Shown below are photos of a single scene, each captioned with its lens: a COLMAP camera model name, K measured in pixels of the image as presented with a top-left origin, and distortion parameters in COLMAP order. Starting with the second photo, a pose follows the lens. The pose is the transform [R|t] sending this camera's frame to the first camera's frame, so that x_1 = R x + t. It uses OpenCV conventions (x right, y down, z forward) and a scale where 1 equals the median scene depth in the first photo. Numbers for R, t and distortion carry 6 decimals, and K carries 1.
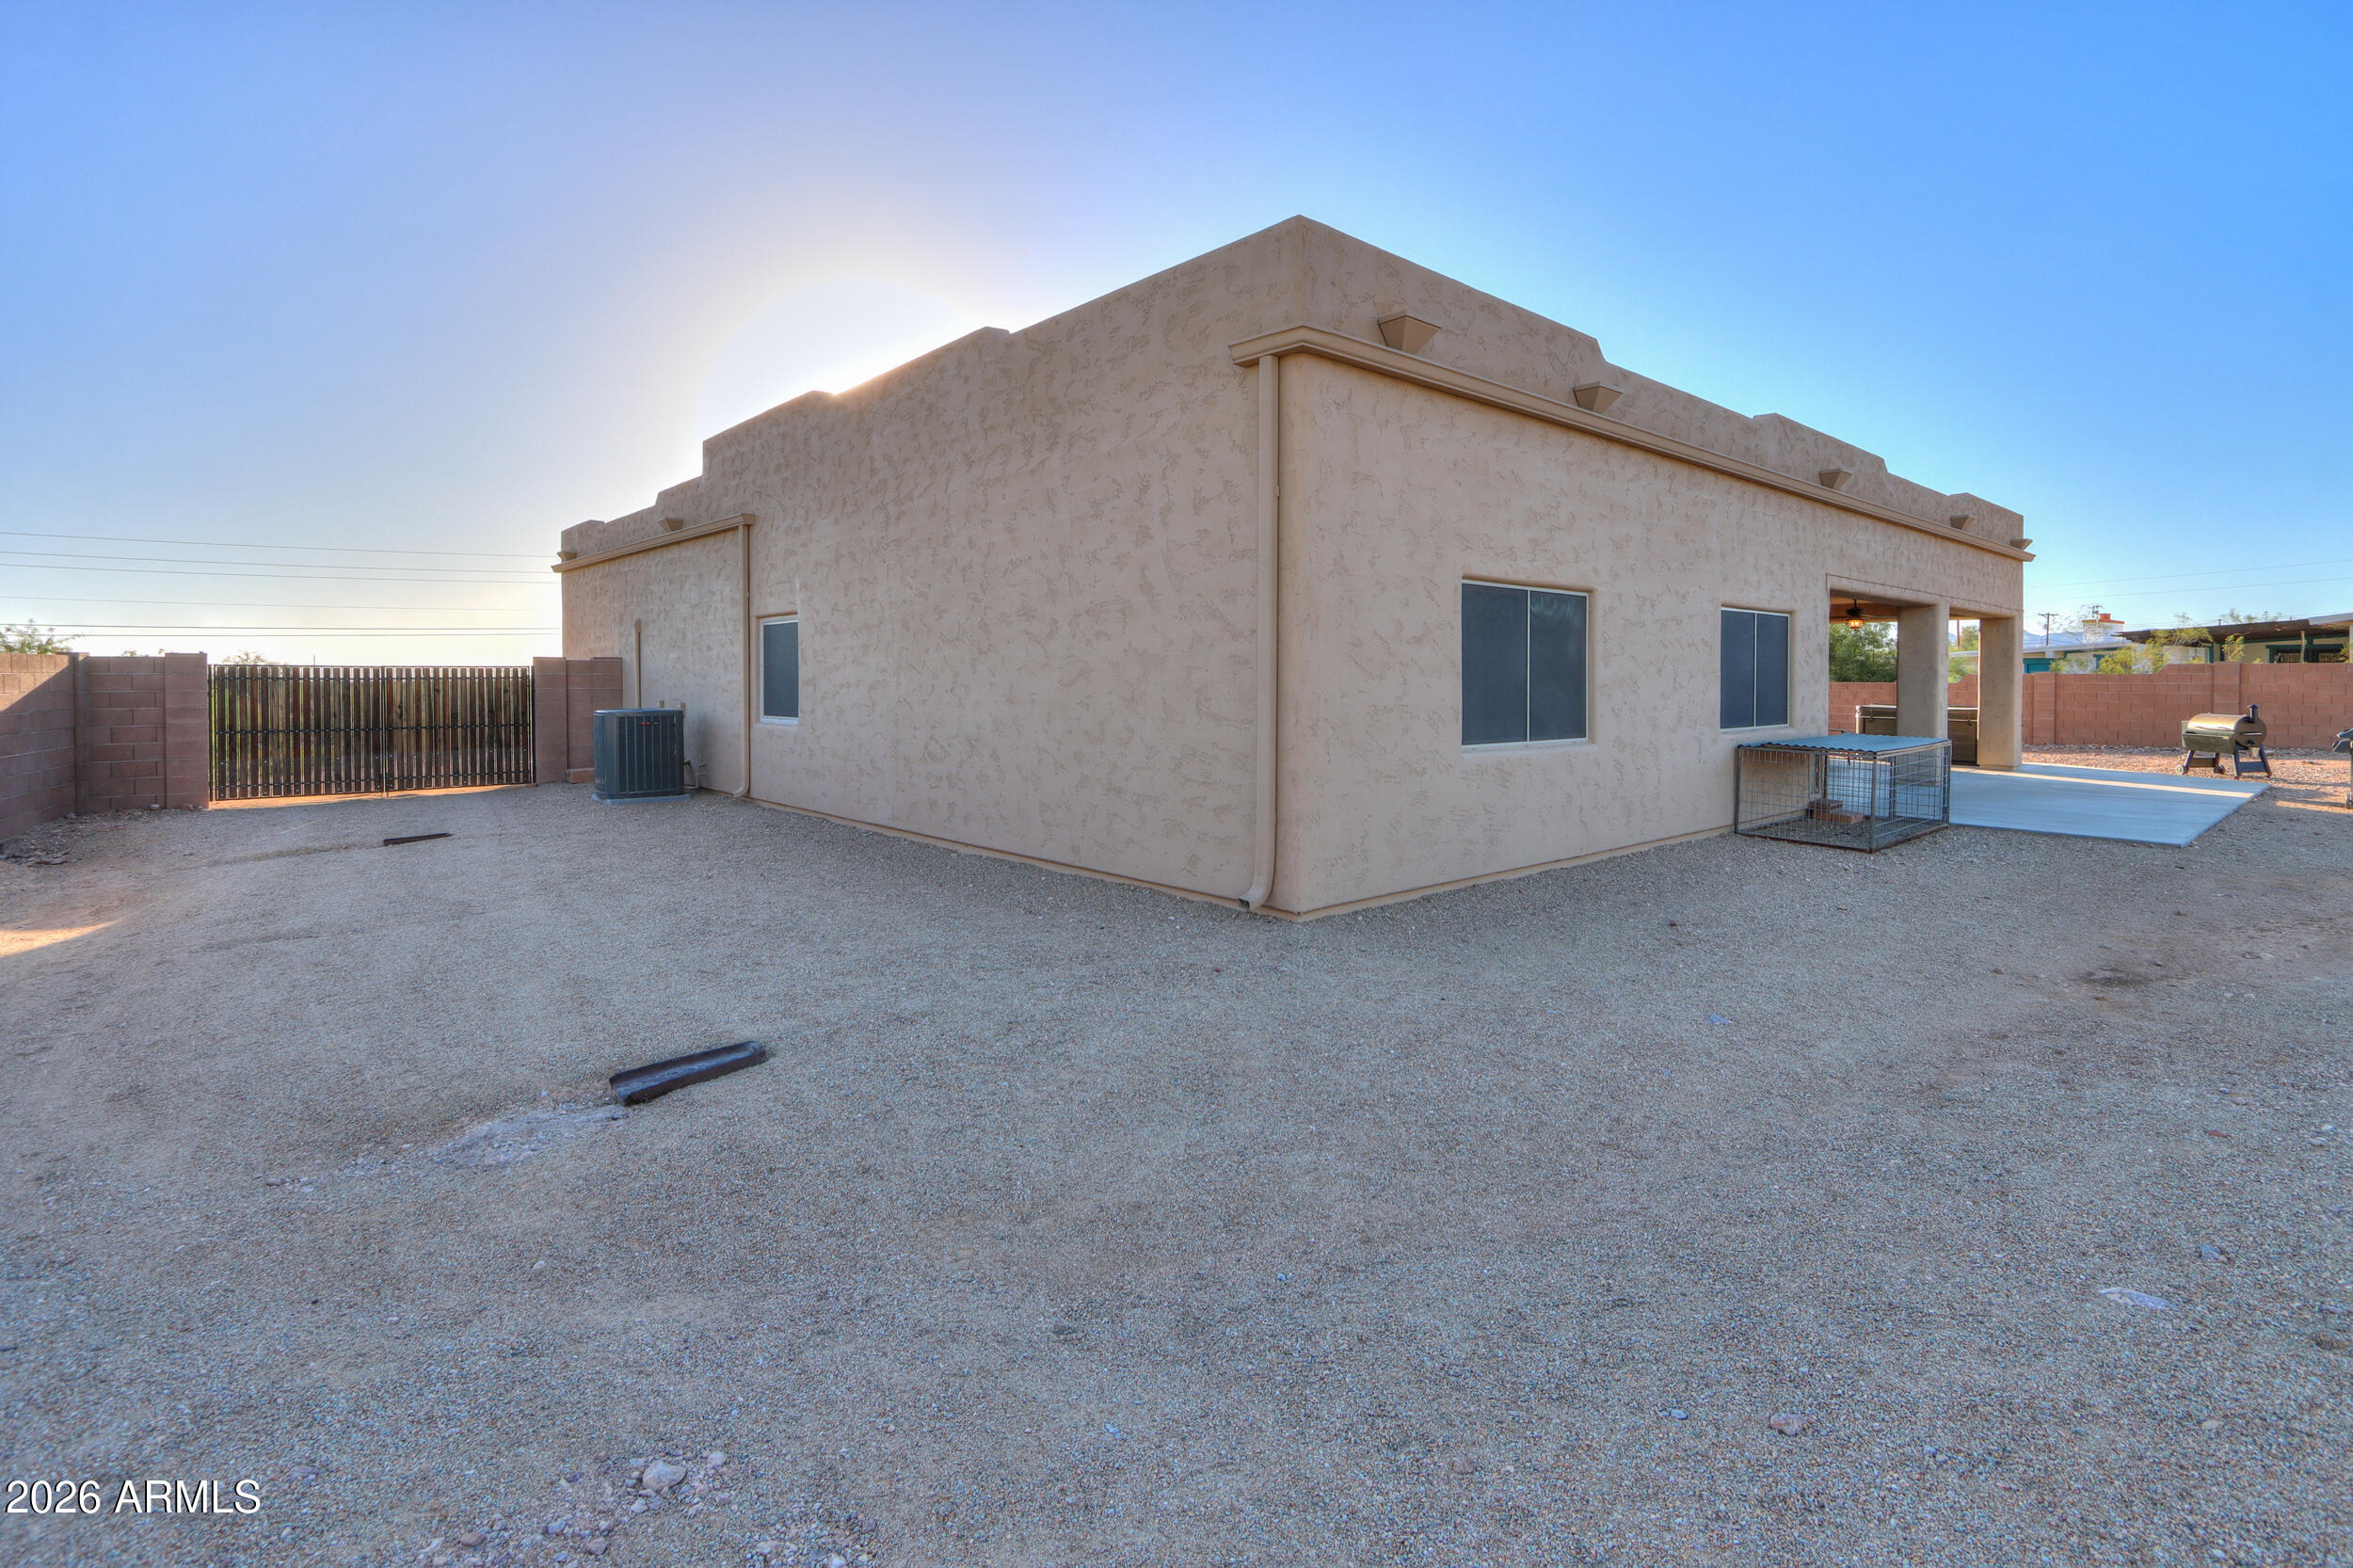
lens RADIAL K [[1102.2, 0, 1168.9], [0, 1102.2, 696.2], [0, 0, 1]] dist [-0.002073, -0.000242]
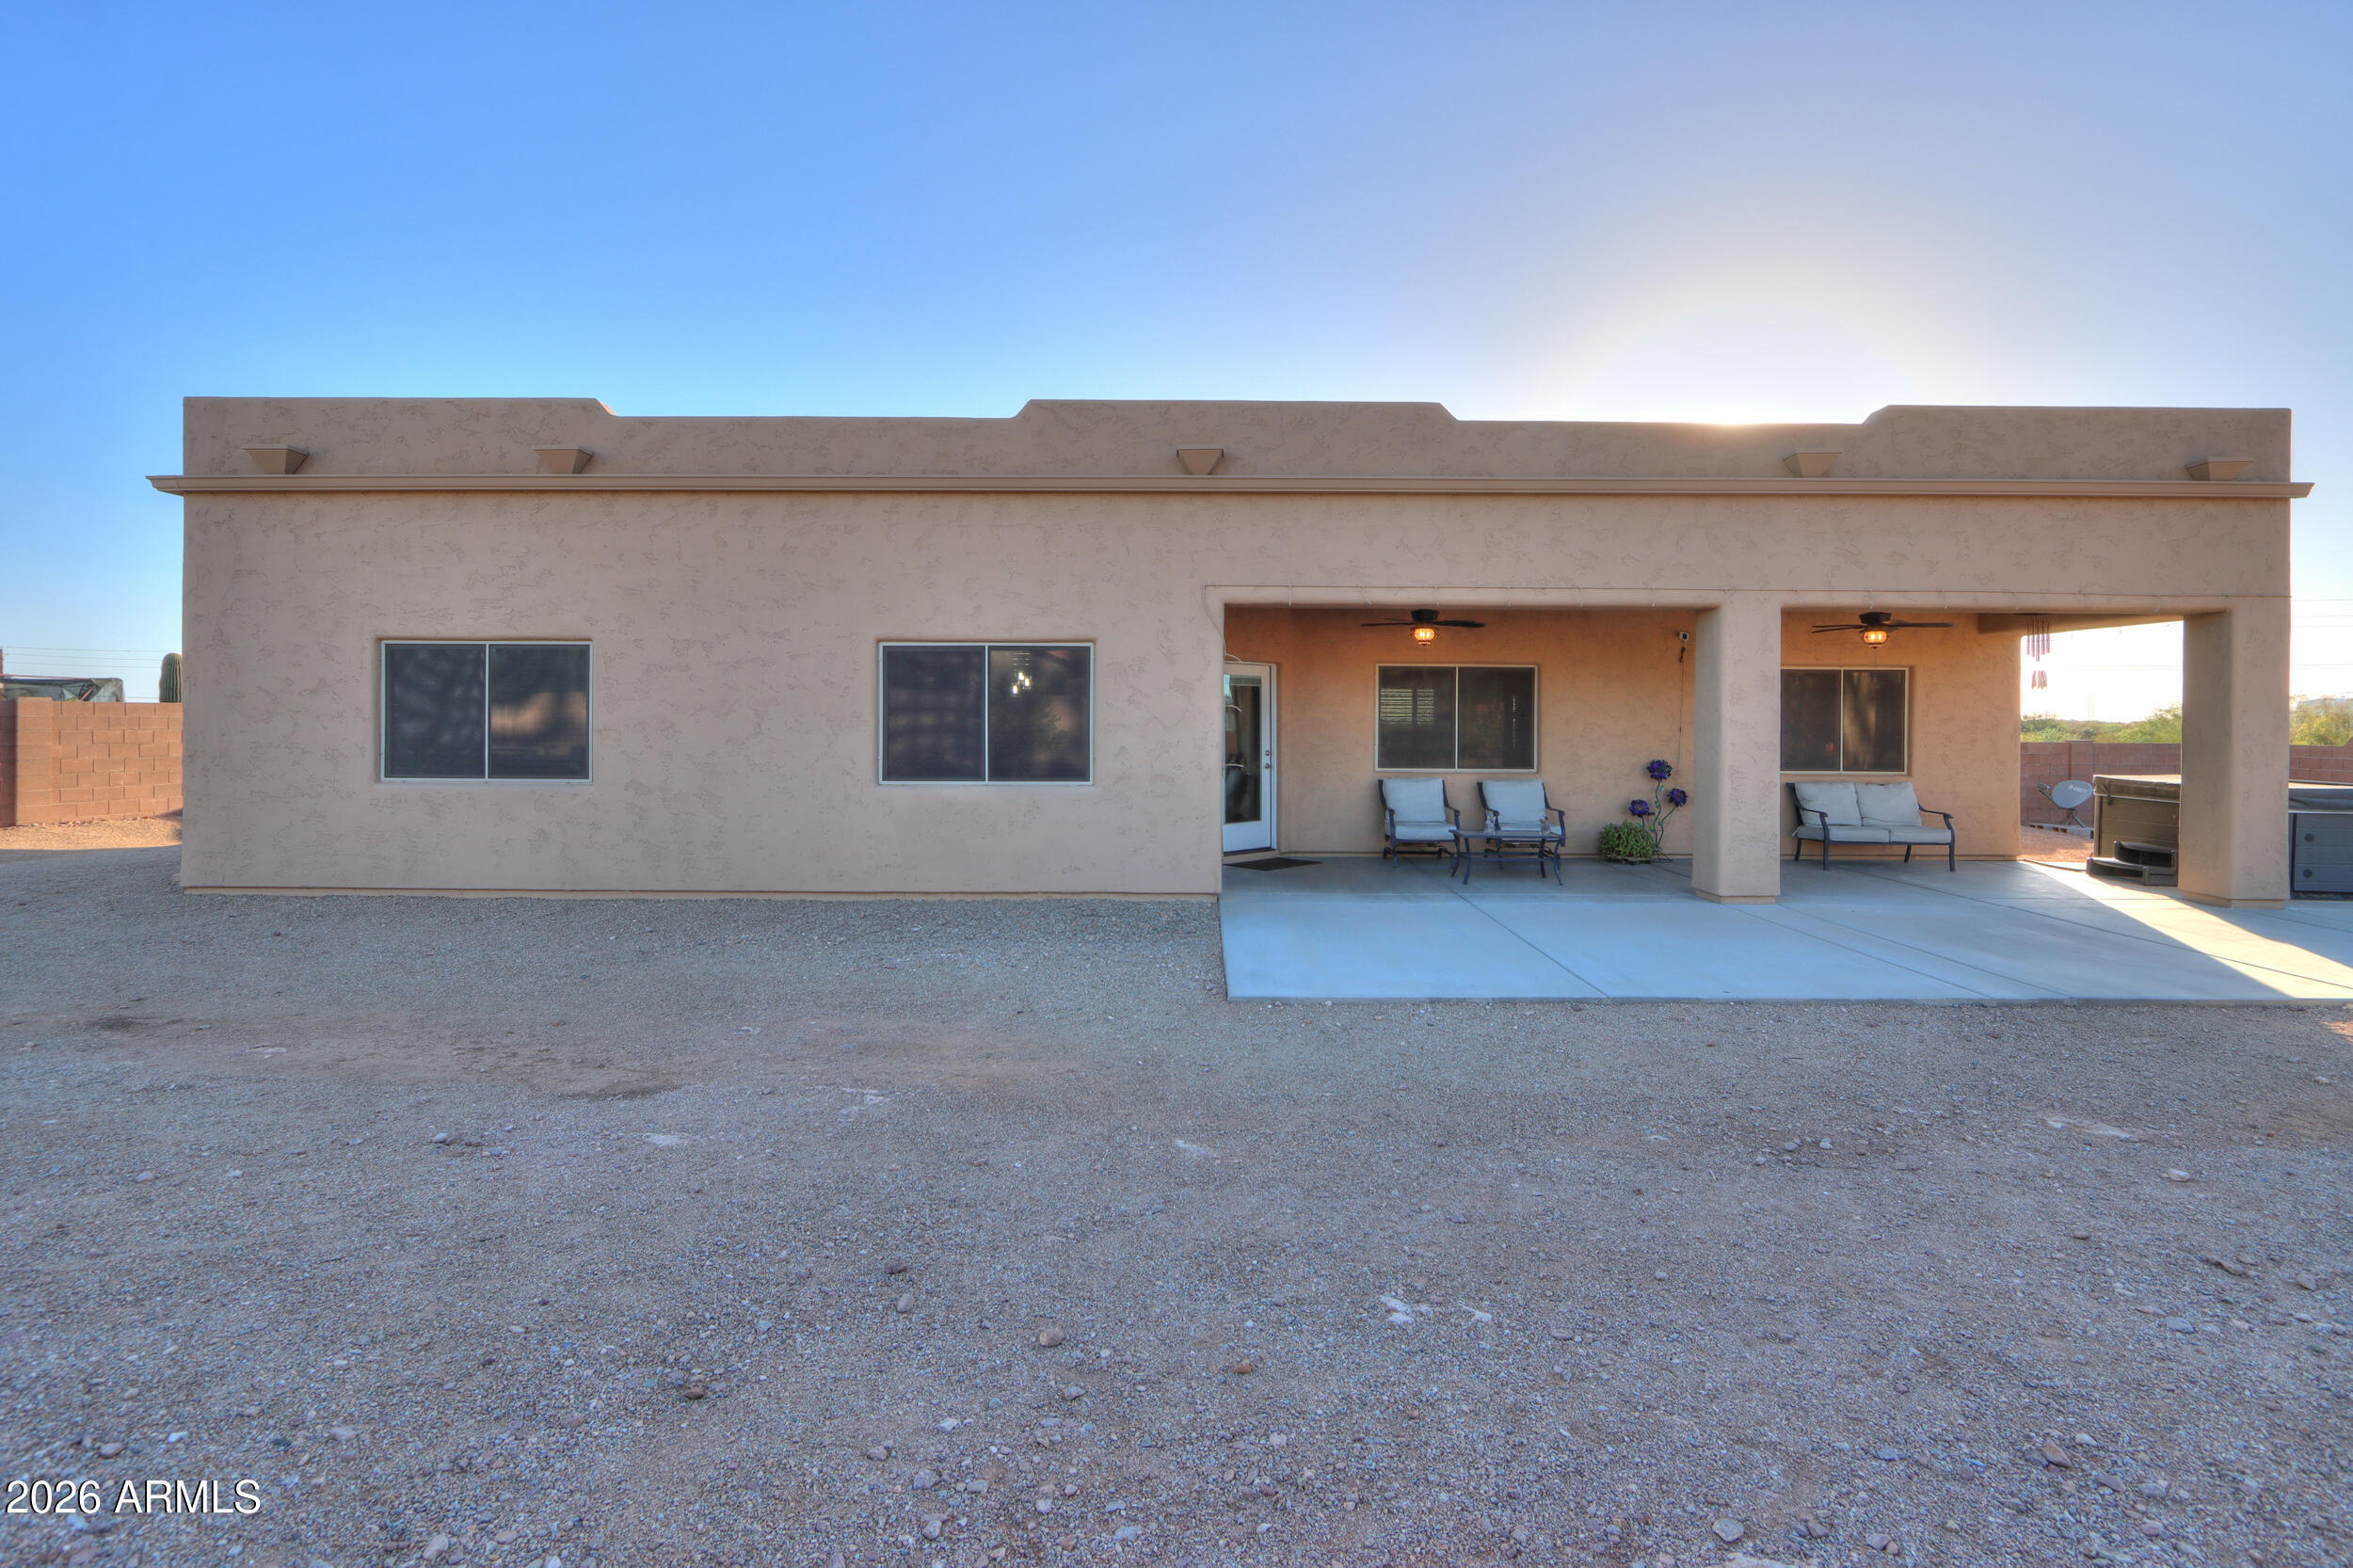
lens RADIAL K [[1107.6, 0, 1171.3], [0, 1107.6, 753.0], [0, 0, 1]] dist [-0.014391, -0.000652]
pose [[0.752433, 0.018435, -0.658410, 1.601649], [-0.015880, 0.999825, 0.009846, -0.007726], [0.658477, 0.003047, 0.752595, 0.616054]]
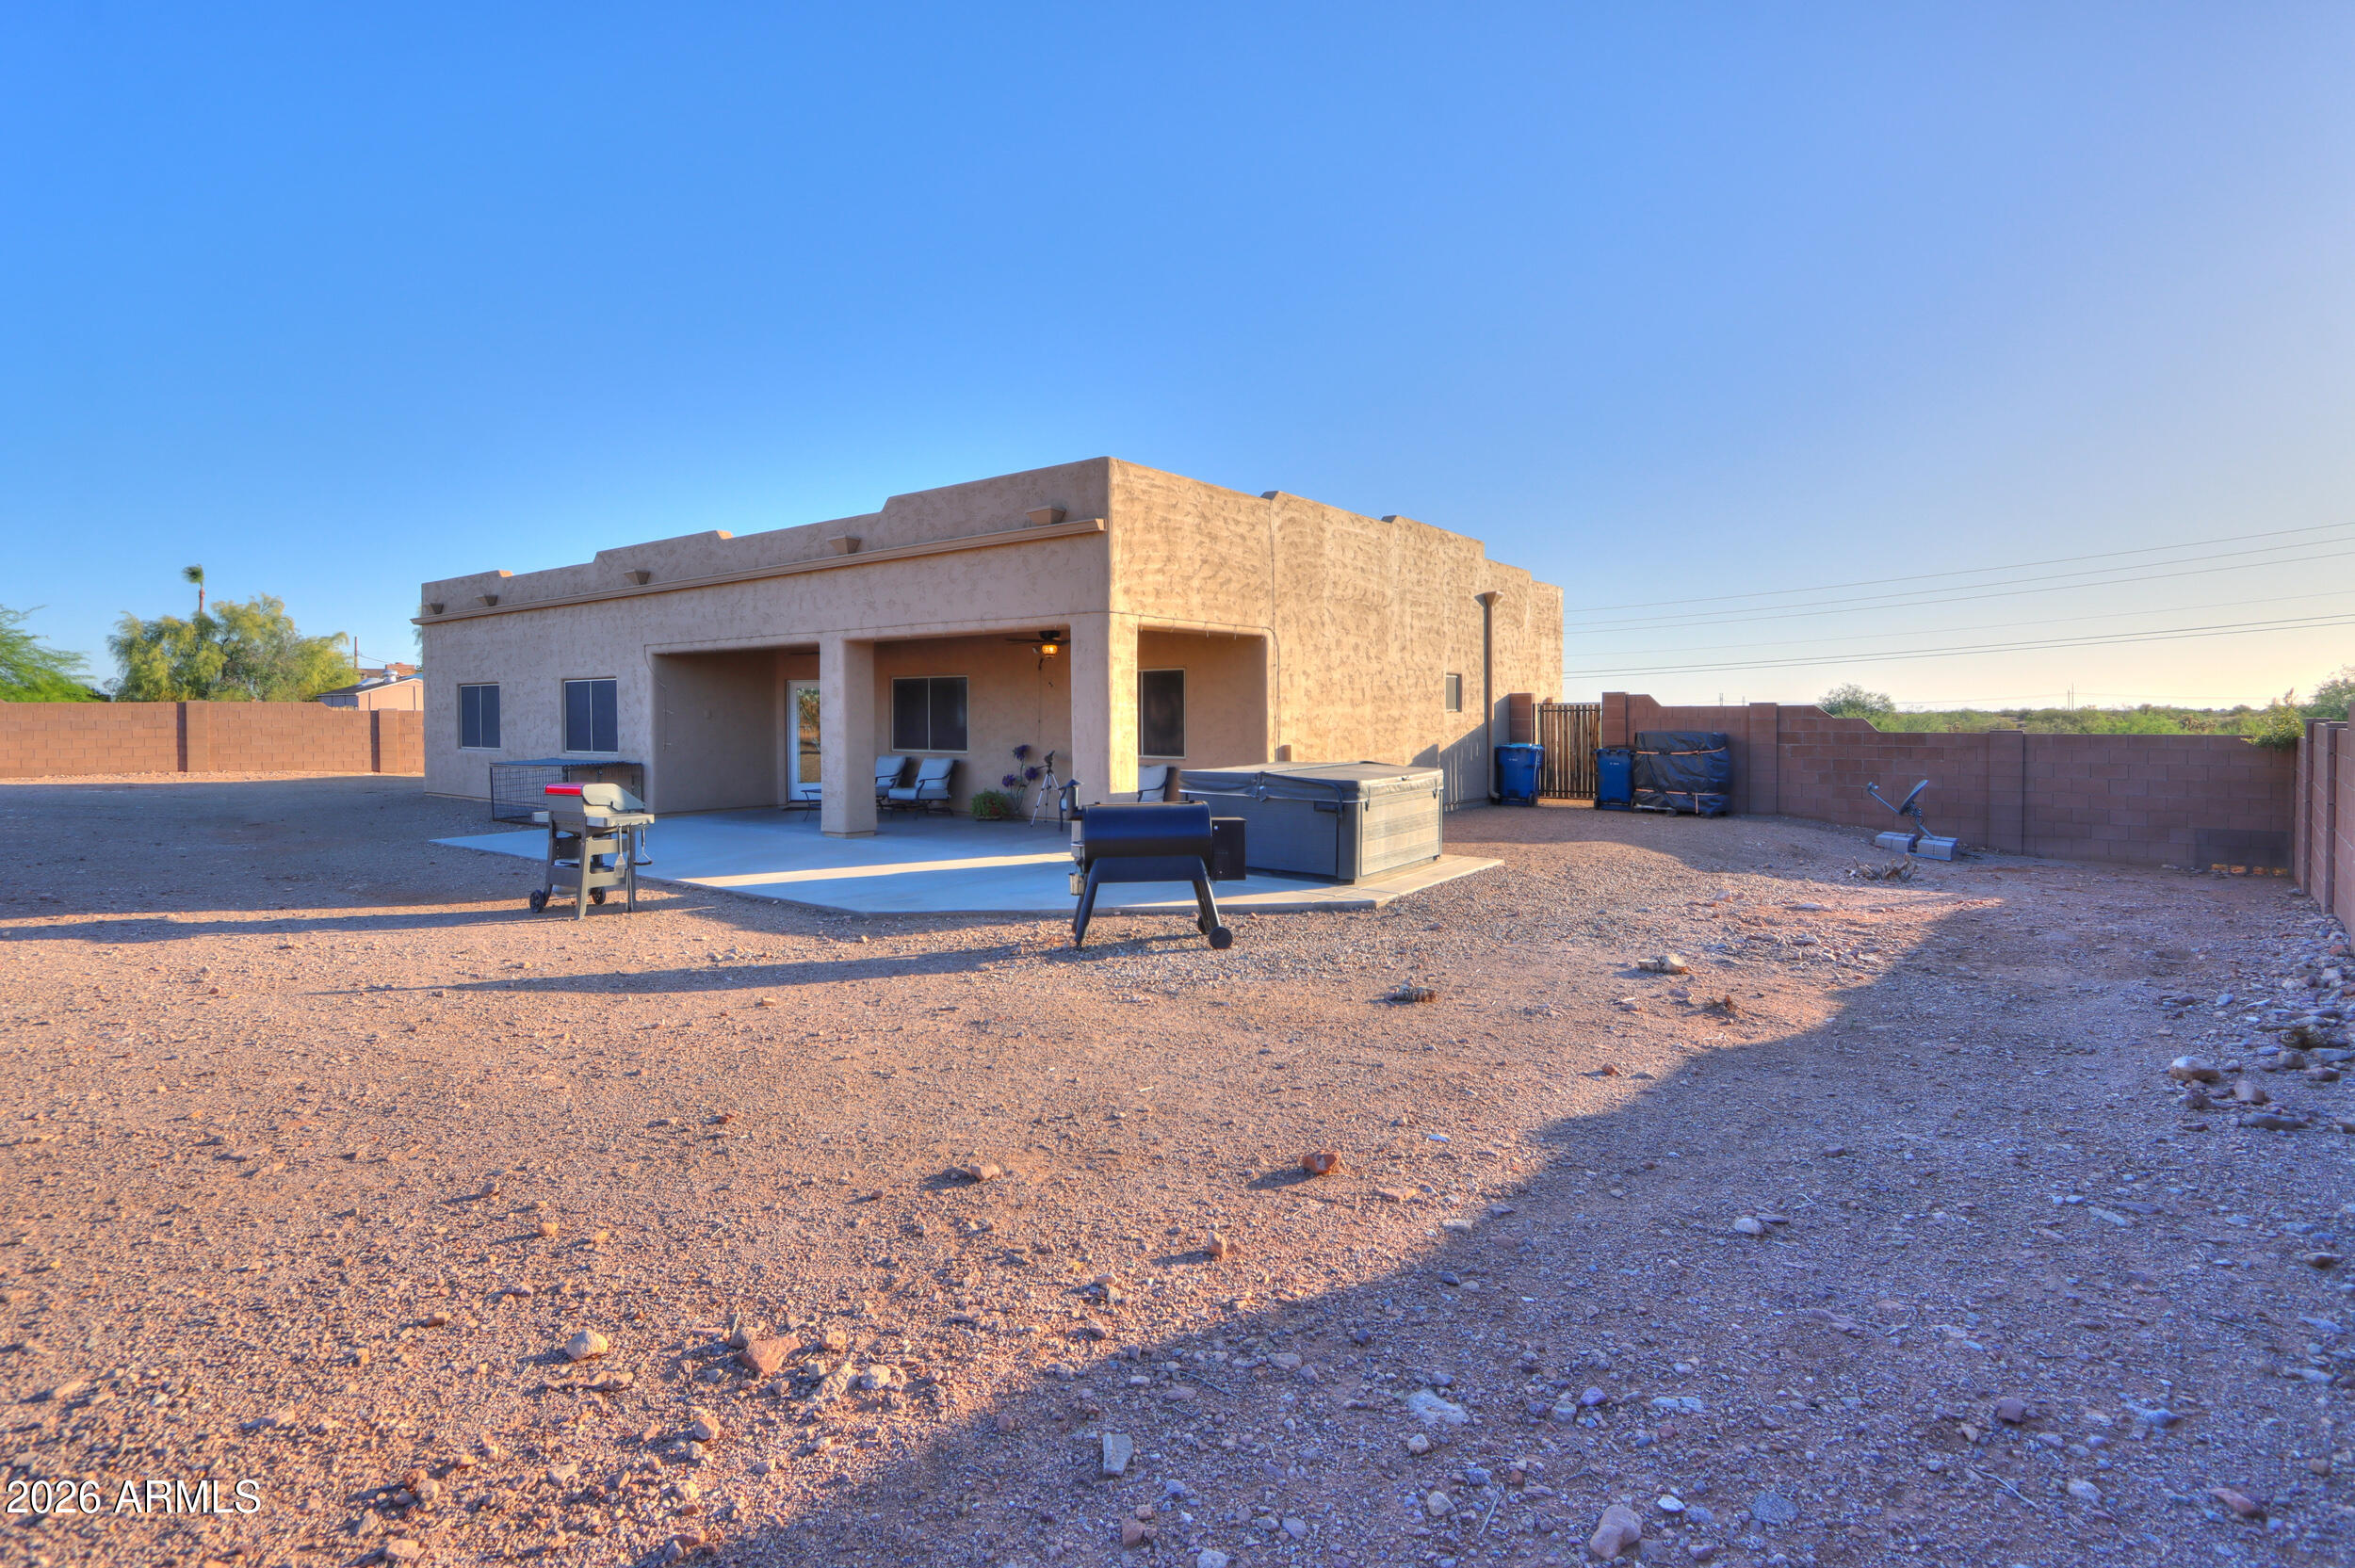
lens RADIAL K [[1130.9, 0, 1183.4], [0, 1130.9, 753.6], [0, 0, 1]] dist [-0.014775, -0.000552]
pose [[0.196855, 0.036321, -0.979760, 3.156948], [-0.014229, 0.999314, 0.034187, -0.050903], [0.980329, 0.007211, 0.197237, 2.068646]]
